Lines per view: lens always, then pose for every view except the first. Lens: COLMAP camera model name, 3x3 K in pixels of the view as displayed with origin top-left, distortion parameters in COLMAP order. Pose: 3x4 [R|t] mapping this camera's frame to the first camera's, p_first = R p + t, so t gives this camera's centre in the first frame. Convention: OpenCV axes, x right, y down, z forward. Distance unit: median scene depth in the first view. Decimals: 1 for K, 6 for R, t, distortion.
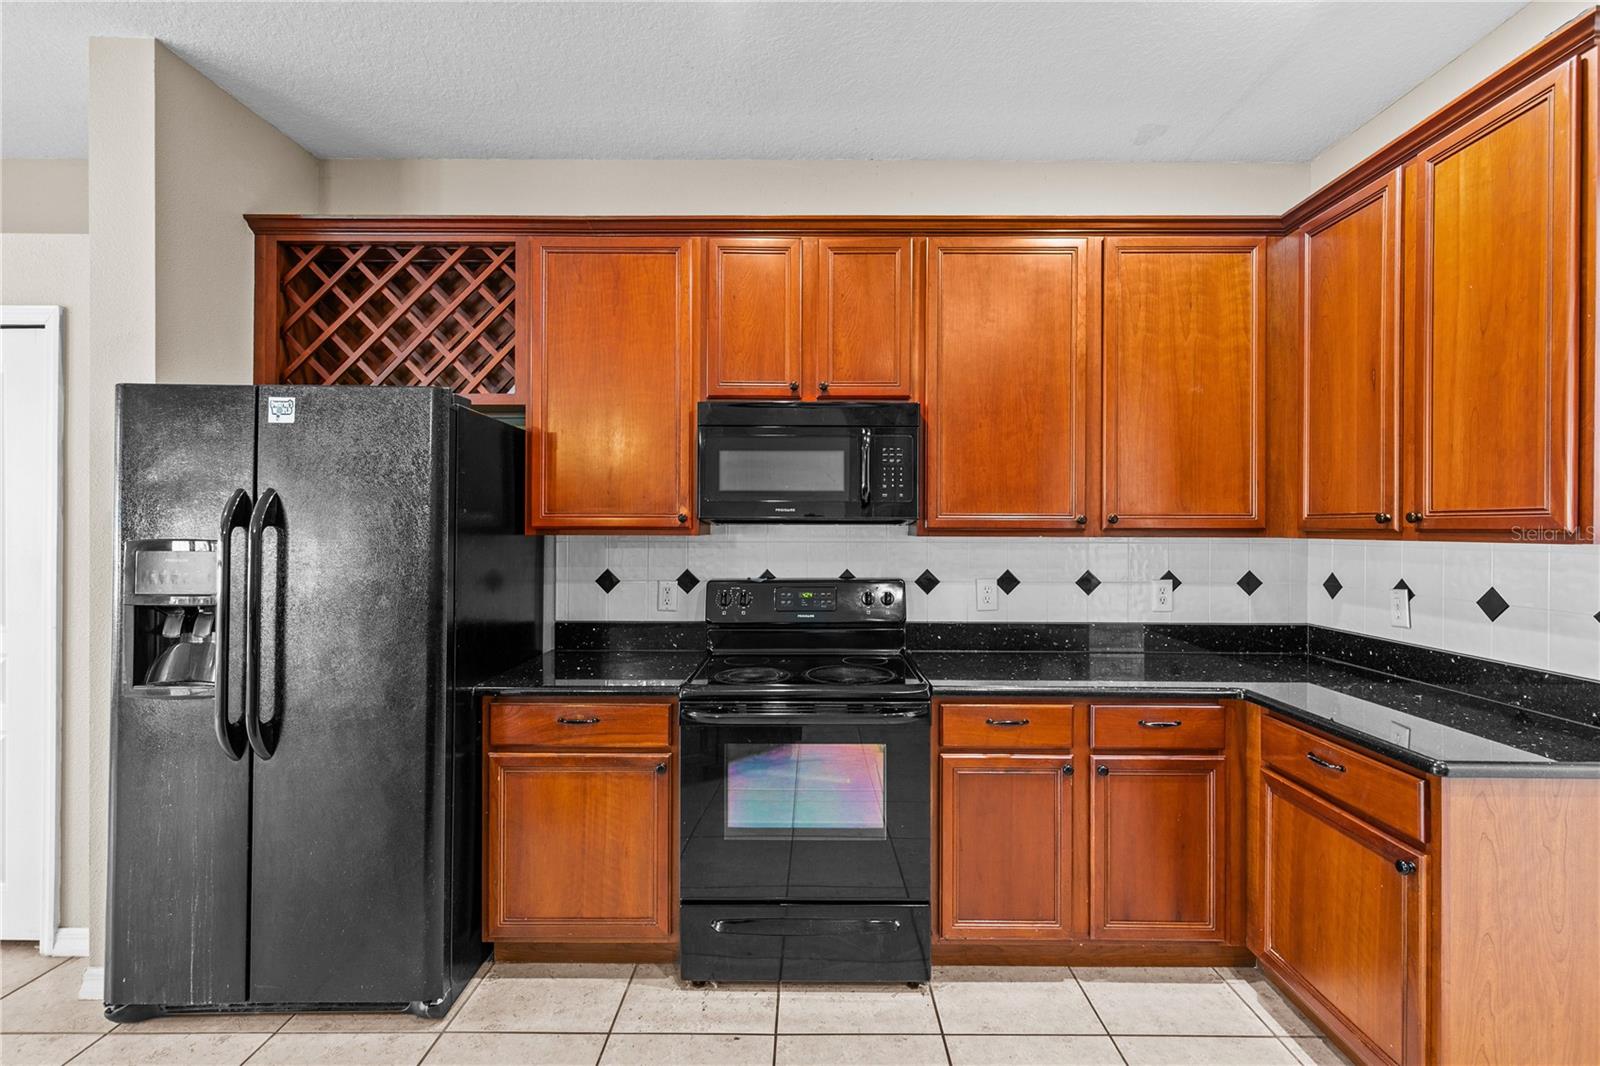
lens RADIAL K [[715.4, 0, 811.0], [0, 715.4, 532.4], [0, 0, 1]] dist [0.003381, -0.000558]
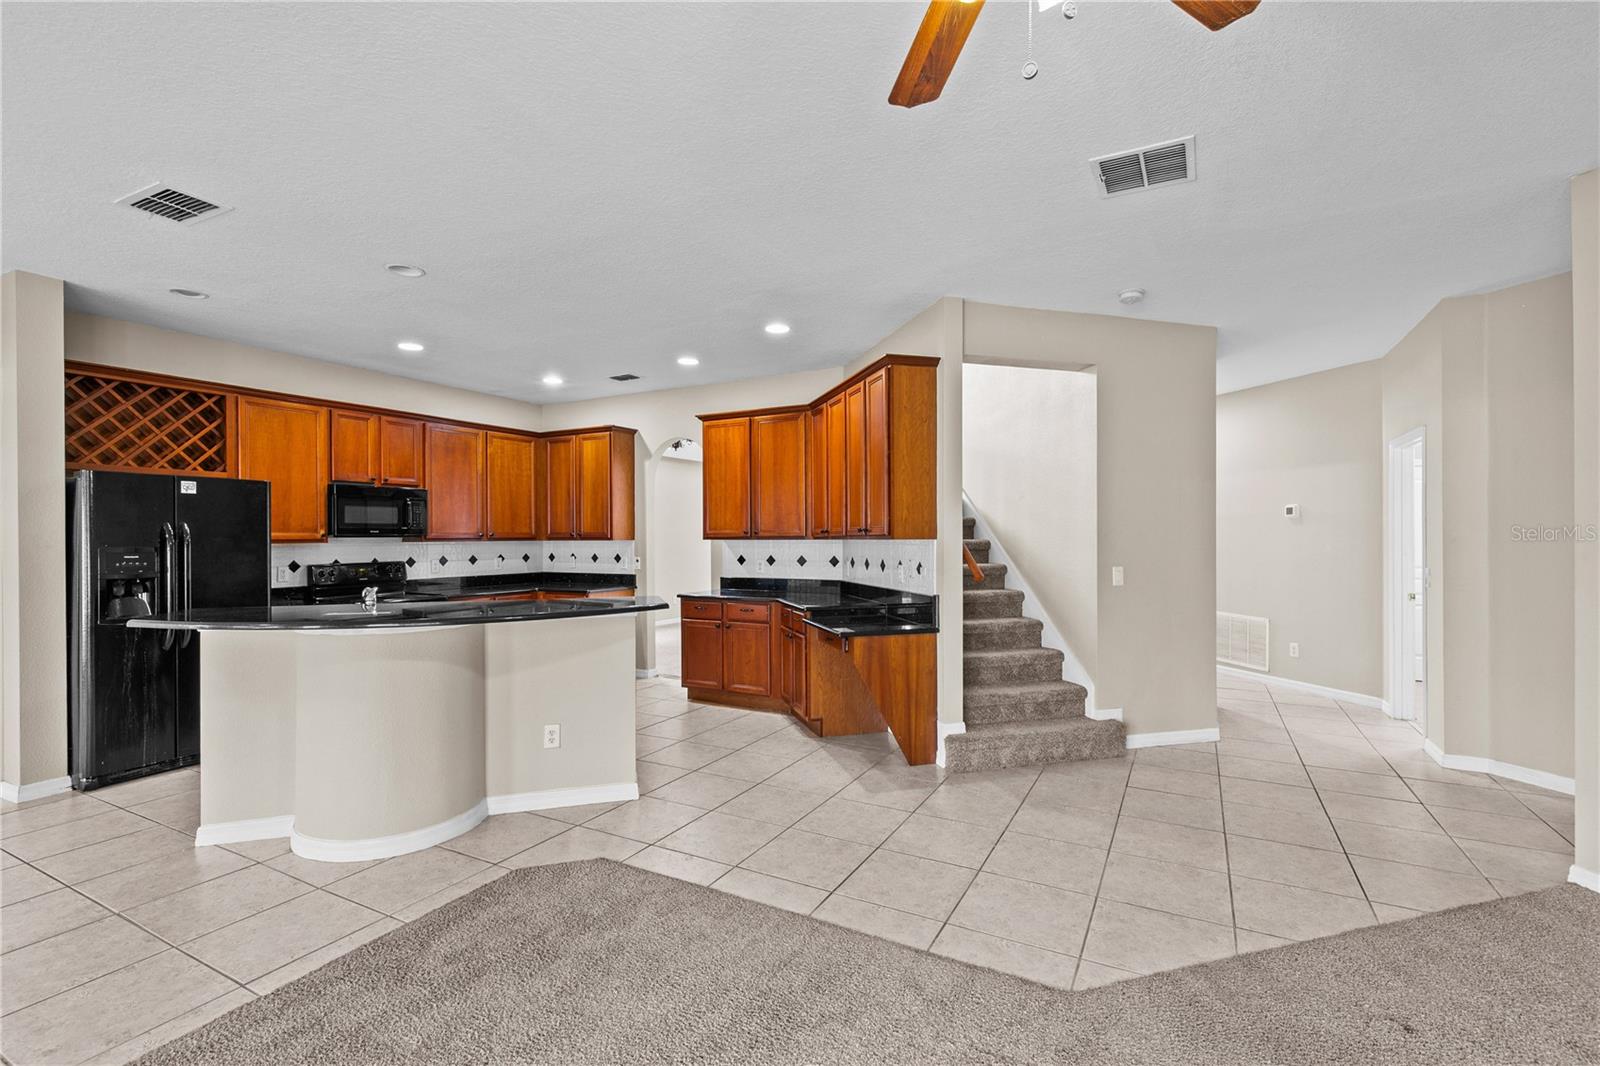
lens RADIAL K [[715.4, 0, 811.0], [0, 715.4, 532.4], [0, 0, 1]] dist [0.003381, -0.000558]
pose [[0.472560, -0.003666, 0.881291, -1.413744], [0.011533, 0.999931, -0.002025, -0.007158], [-0.881223, 0.011121, 0.472569, -1.373967]]
